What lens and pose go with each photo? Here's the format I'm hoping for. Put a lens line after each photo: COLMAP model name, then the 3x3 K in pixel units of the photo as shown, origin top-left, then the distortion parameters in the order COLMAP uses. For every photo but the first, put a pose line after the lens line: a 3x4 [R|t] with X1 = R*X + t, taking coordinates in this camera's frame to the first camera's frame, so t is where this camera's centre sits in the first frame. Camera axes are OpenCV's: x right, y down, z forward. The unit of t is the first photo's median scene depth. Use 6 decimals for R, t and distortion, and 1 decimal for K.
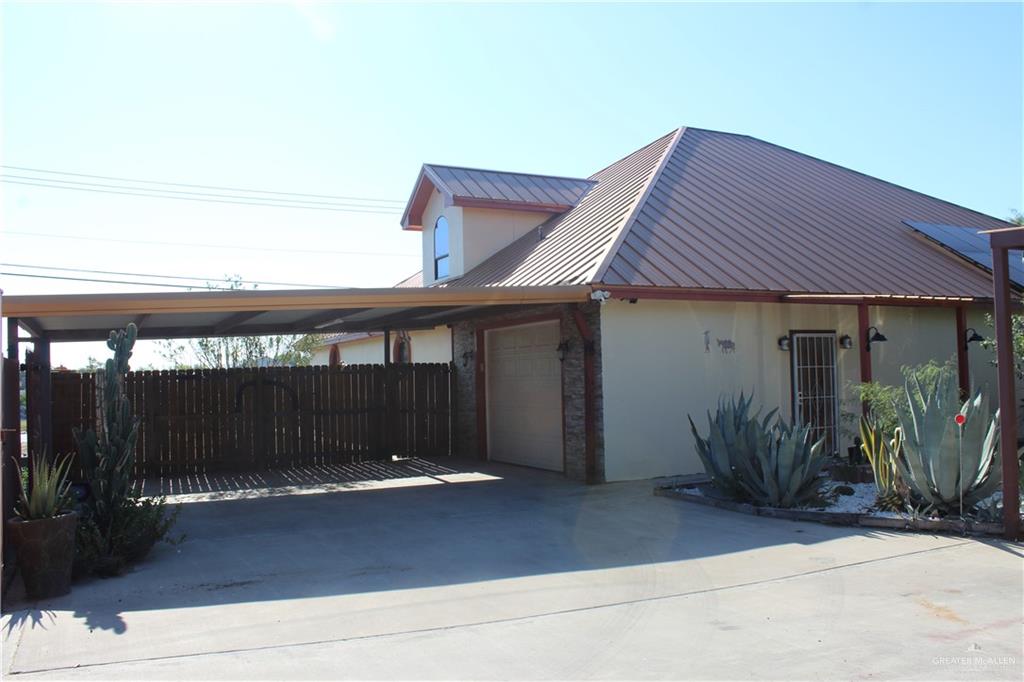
lens RADIAL K [[863.3, 0, 512.0], [0, 863.3, 341.0], [0, 0, 1]] dist [-0.072502, 0.009920]
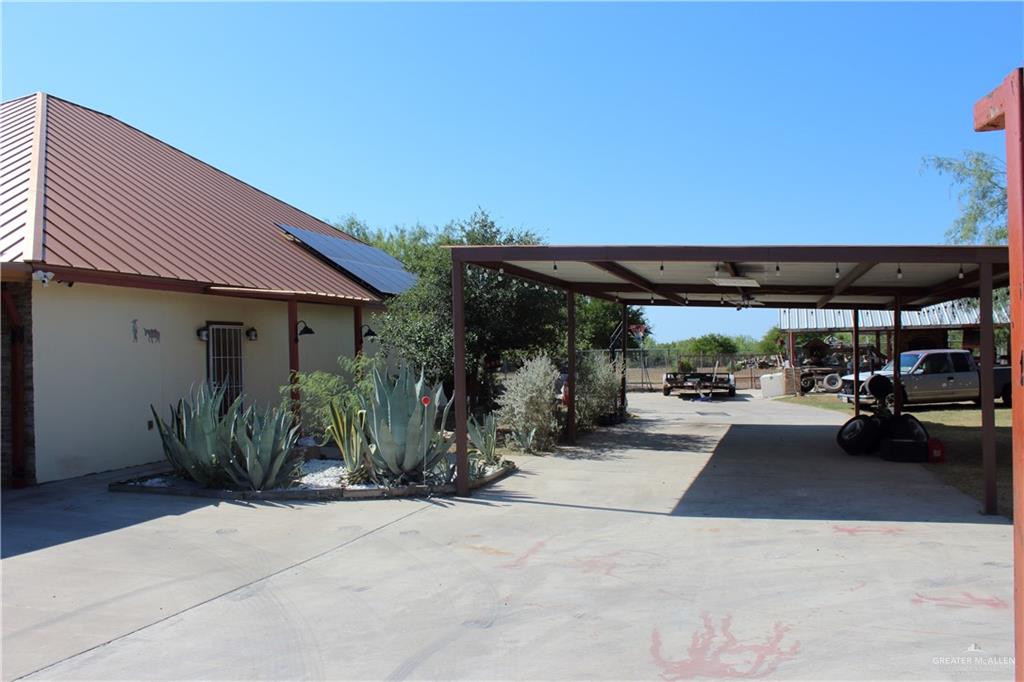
lens RADIAL K [[863.3, 0, 512.0], [0, 863.3, 341.0], [0, 0, 1]] dist [-0.072502, 0.009920]
pose [[0.711991, 0.017272, 0.701976, -0.156506], [-0.024028, 0.999711, -0.000227, 0.002954], [-0.701777, -0.016706, 0.712201, 0.026164]]
